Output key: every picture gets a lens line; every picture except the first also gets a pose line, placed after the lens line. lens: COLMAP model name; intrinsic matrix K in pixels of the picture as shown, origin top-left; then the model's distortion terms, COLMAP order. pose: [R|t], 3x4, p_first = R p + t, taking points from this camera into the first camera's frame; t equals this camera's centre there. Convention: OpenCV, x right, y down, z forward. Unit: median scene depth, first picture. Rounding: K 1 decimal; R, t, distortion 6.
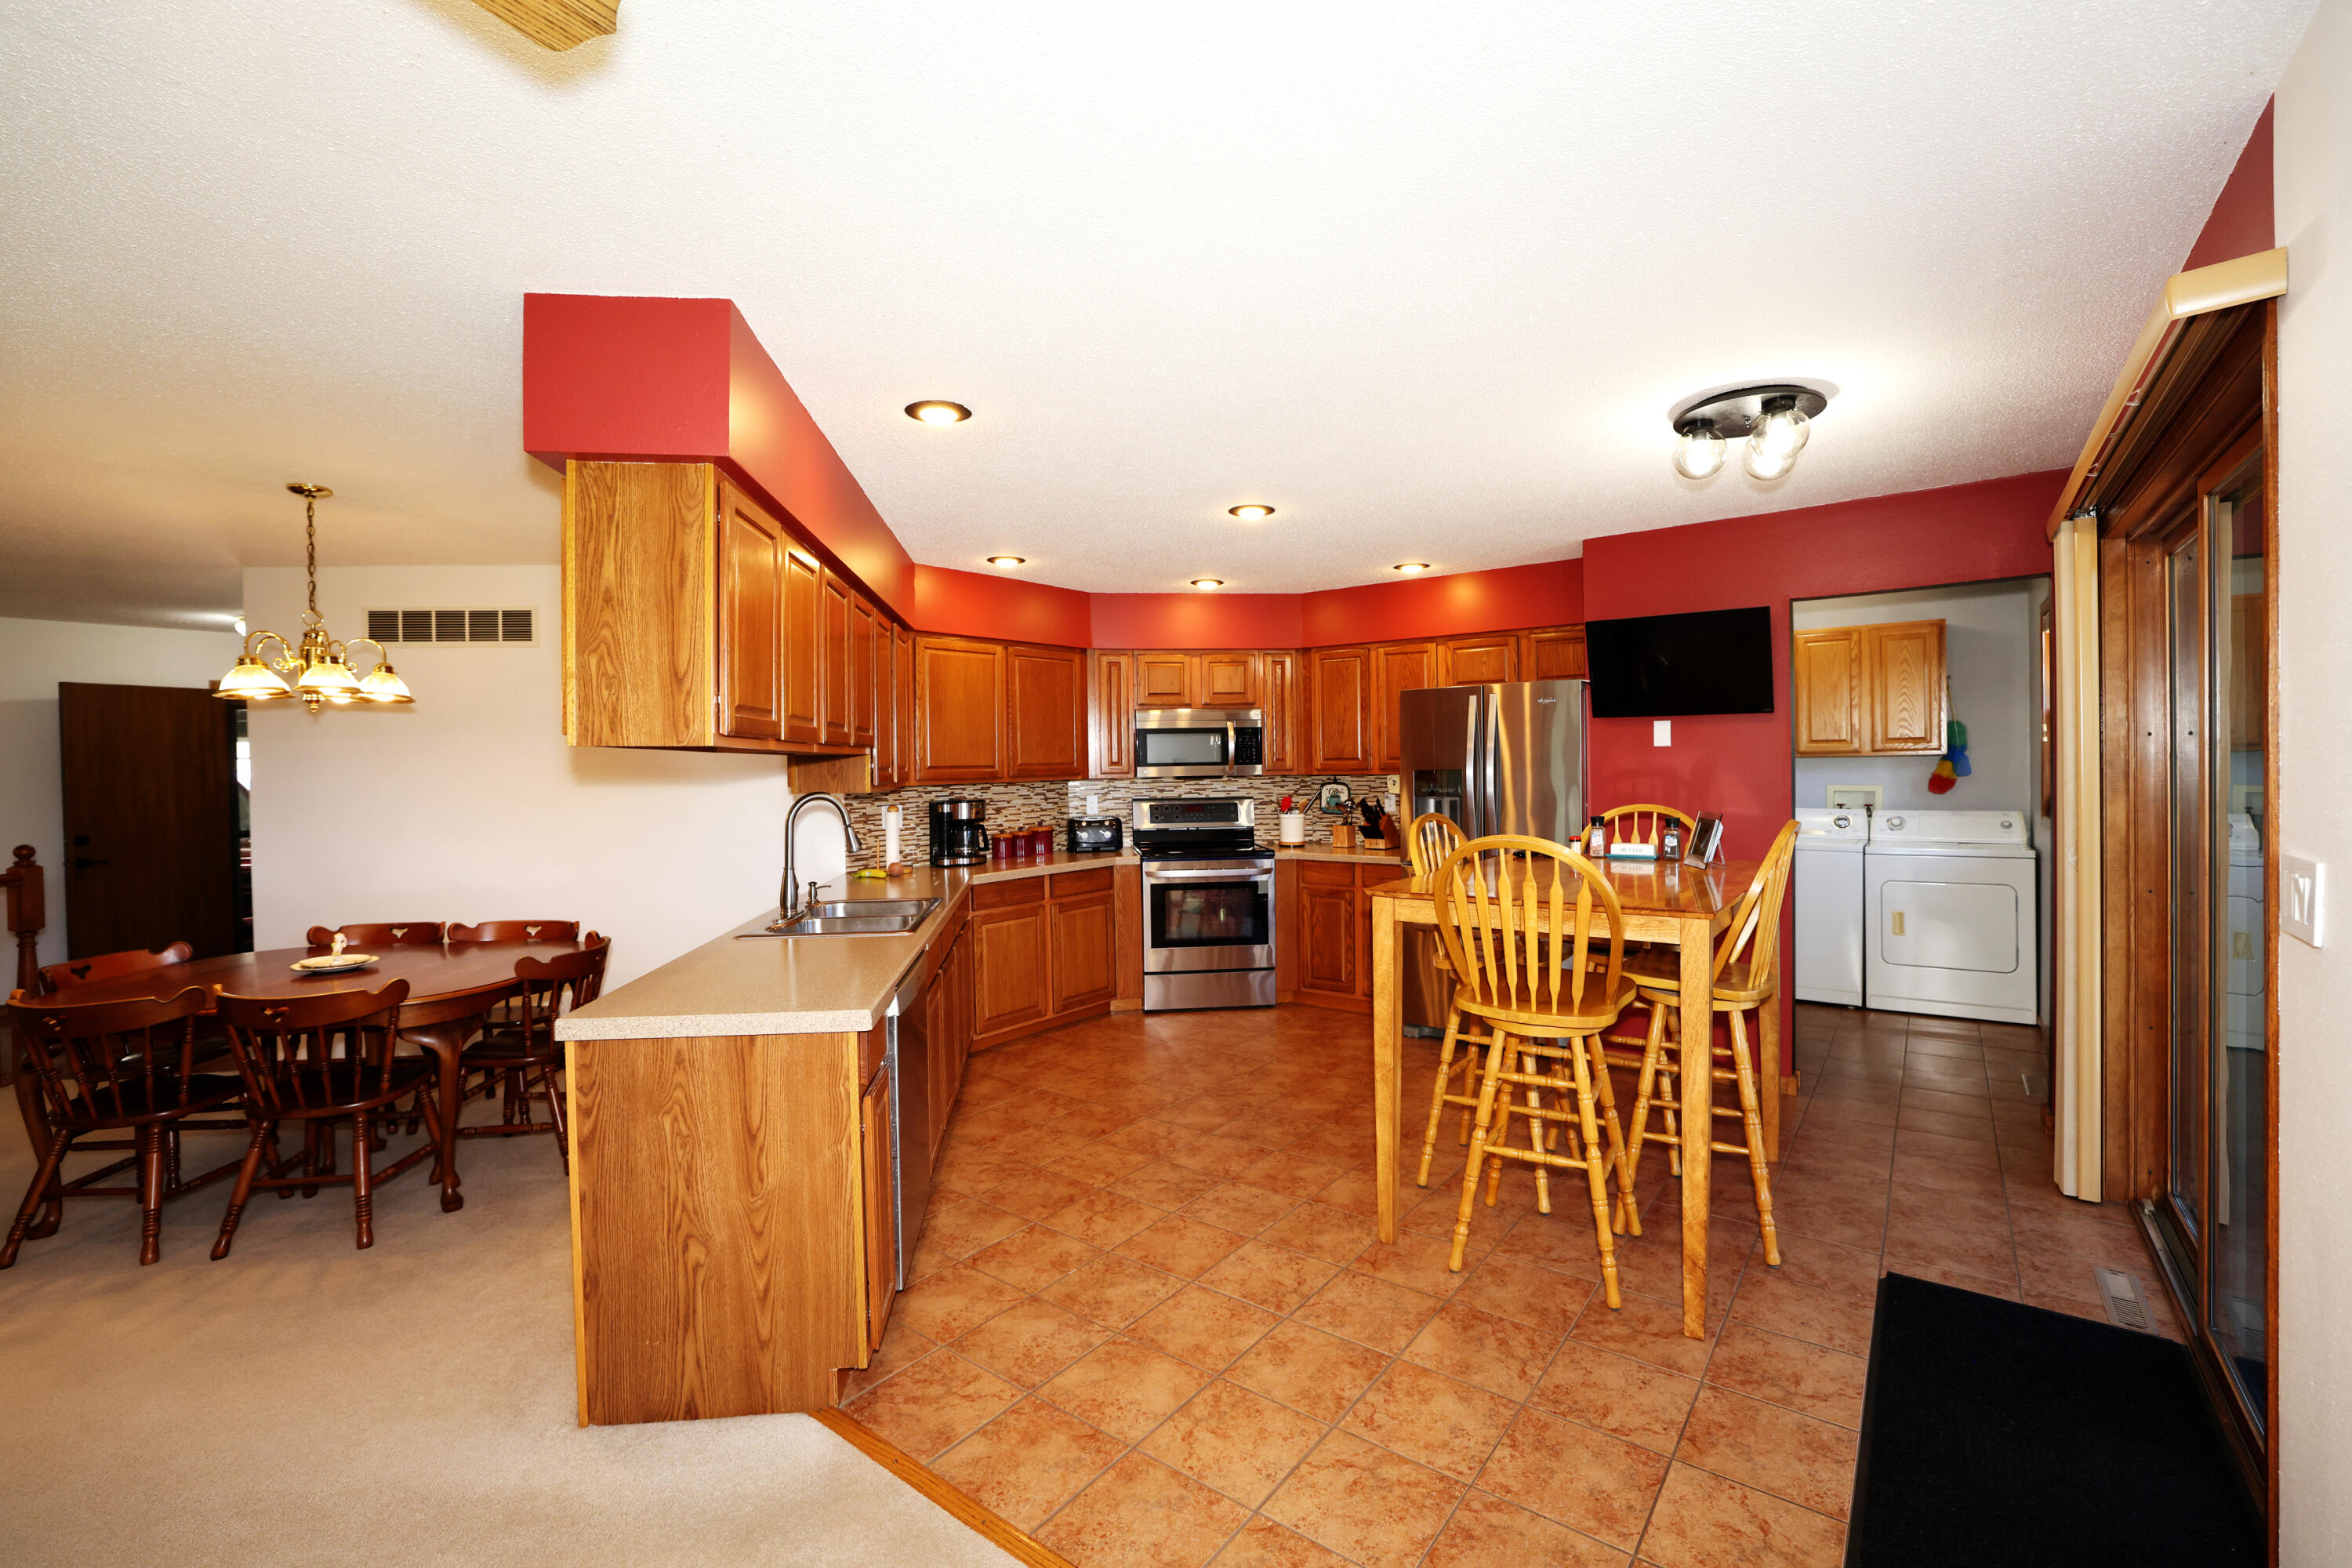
lens RADIAL K [[987.9, 0, 1176.0], [0, 987.9, 784.0], [0, 0, 1]] dist [-0.035558, 0.000271]
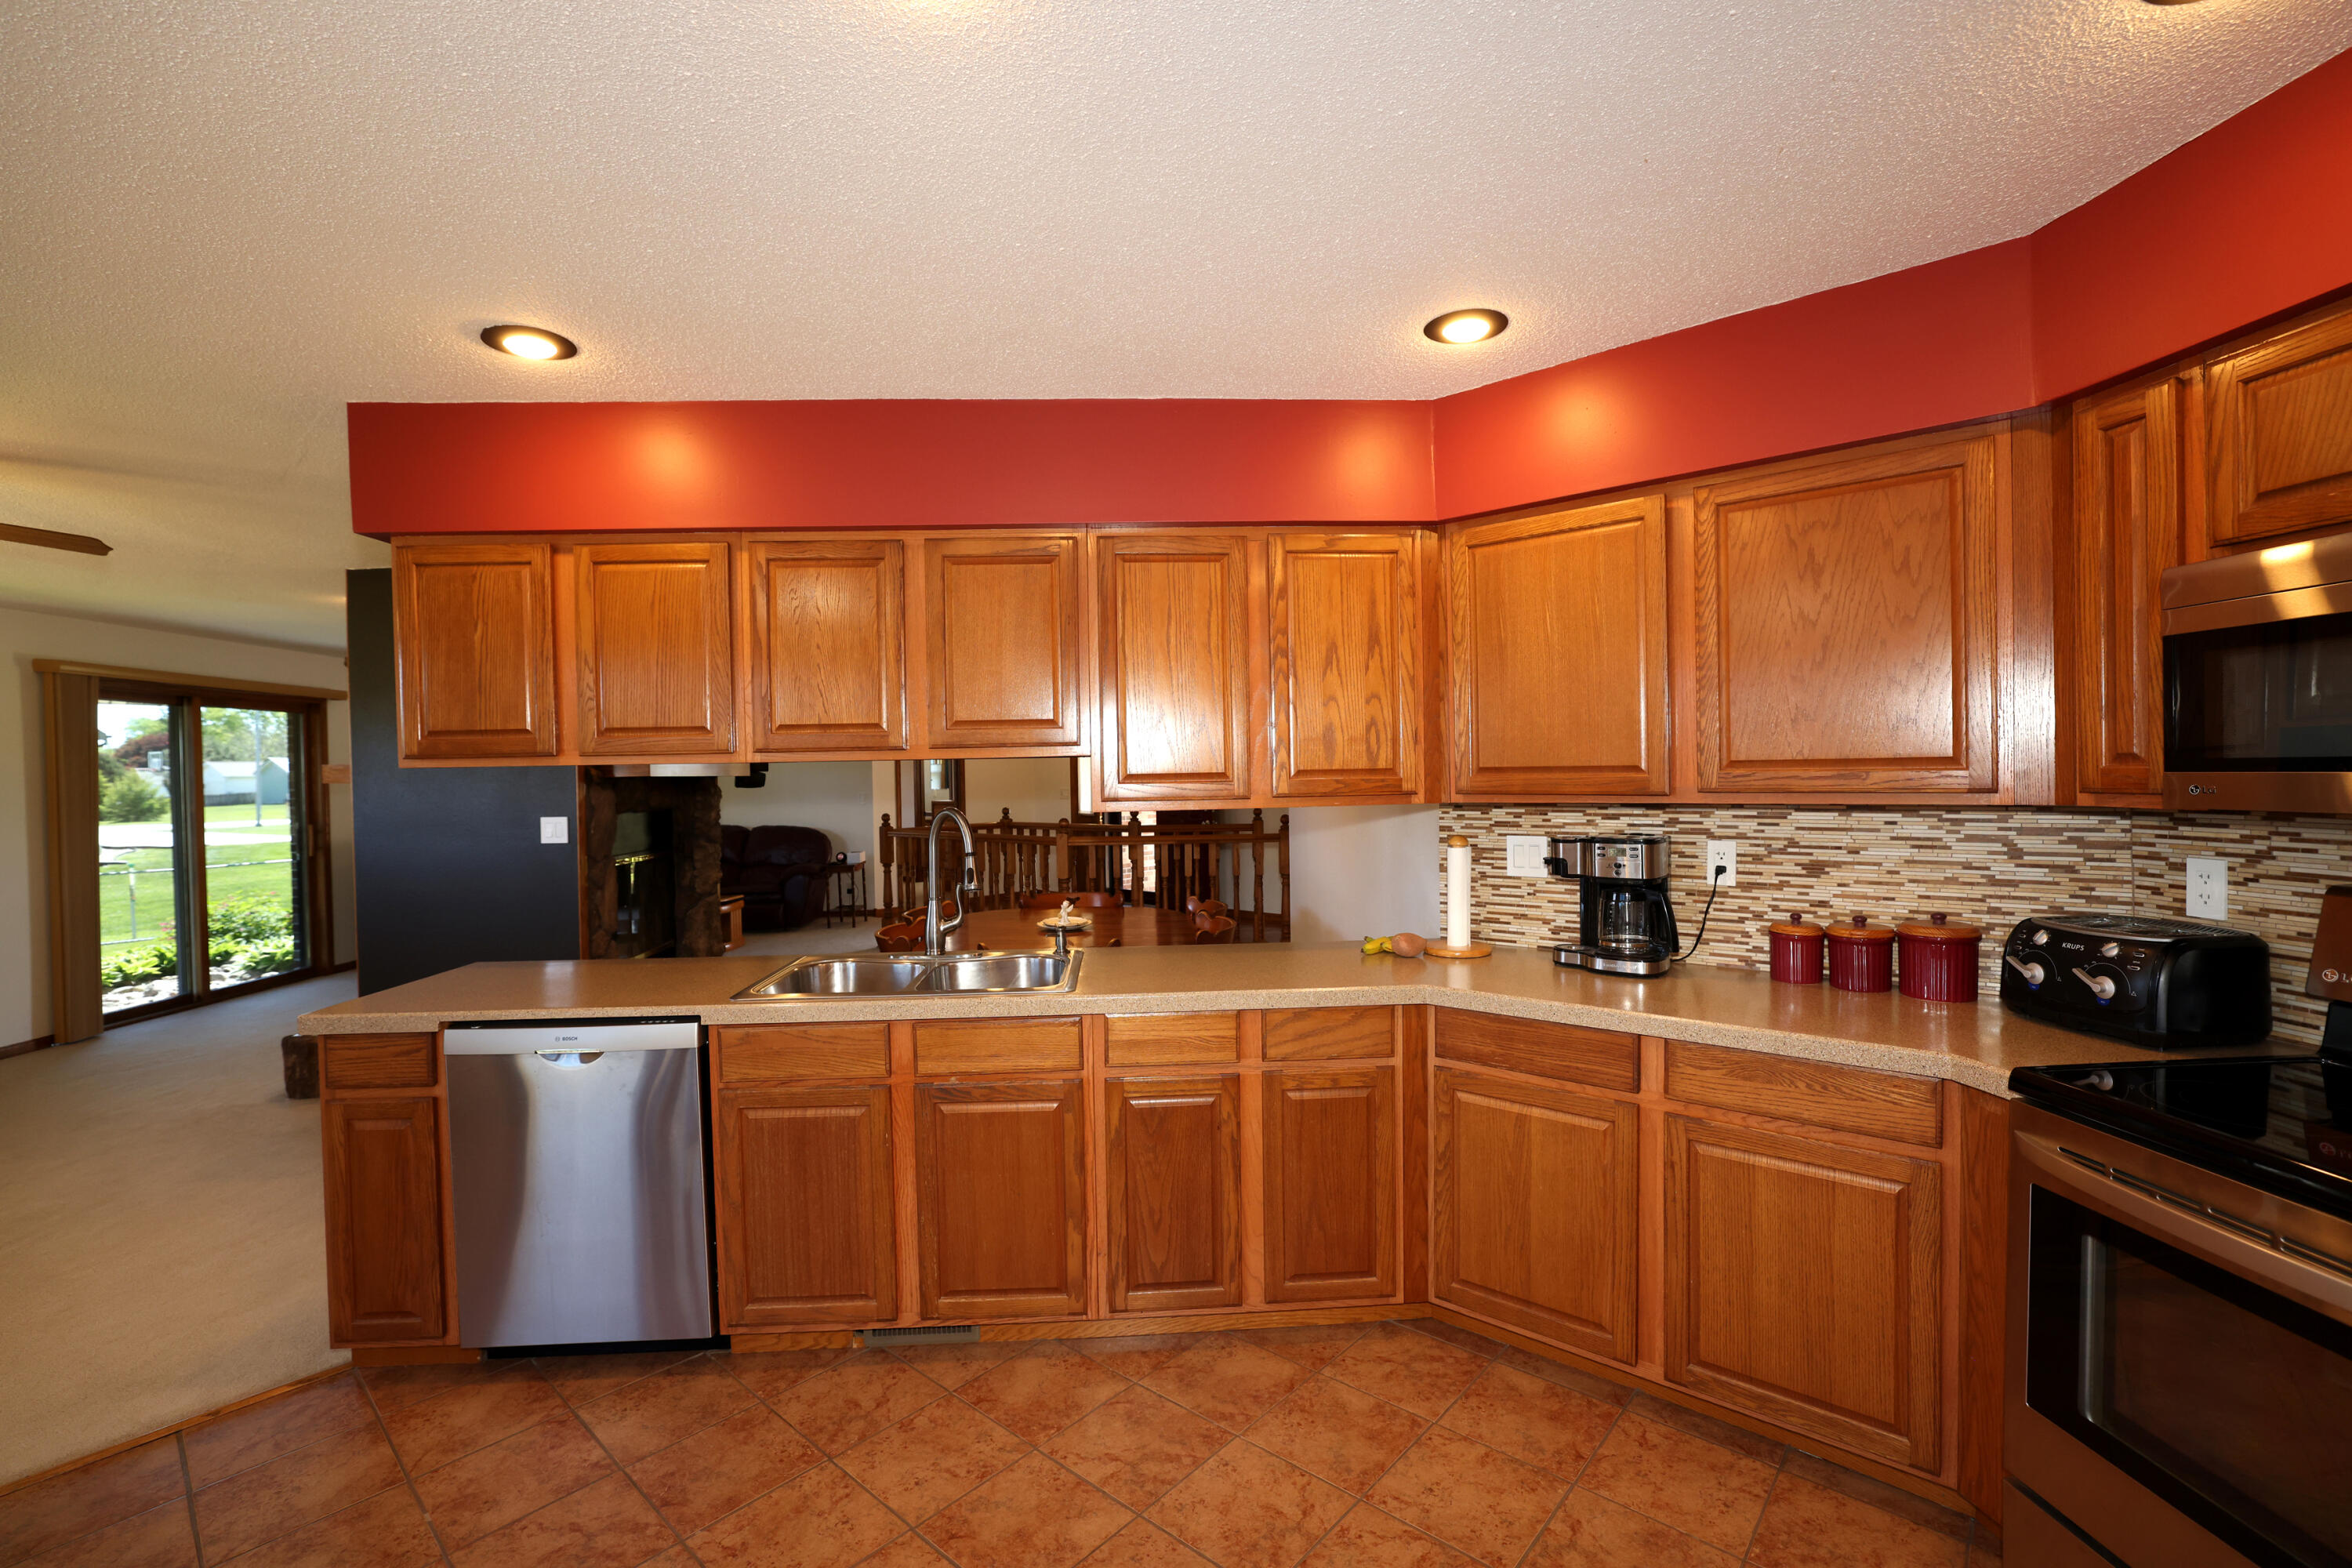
lens RADIAL K [[1017.2, 0, 1174.7], [0, 1017.2, 789.6], [0, 0, 1]] dist [-0.038375, 0.016735]
pose [[-0.039820, 0.039004, -0.998445, 0.262593], [-0.002178, 0.999232, 0.039122, -0.023597], [0.999204, 0.003733, -0.039704, 0.741874]]
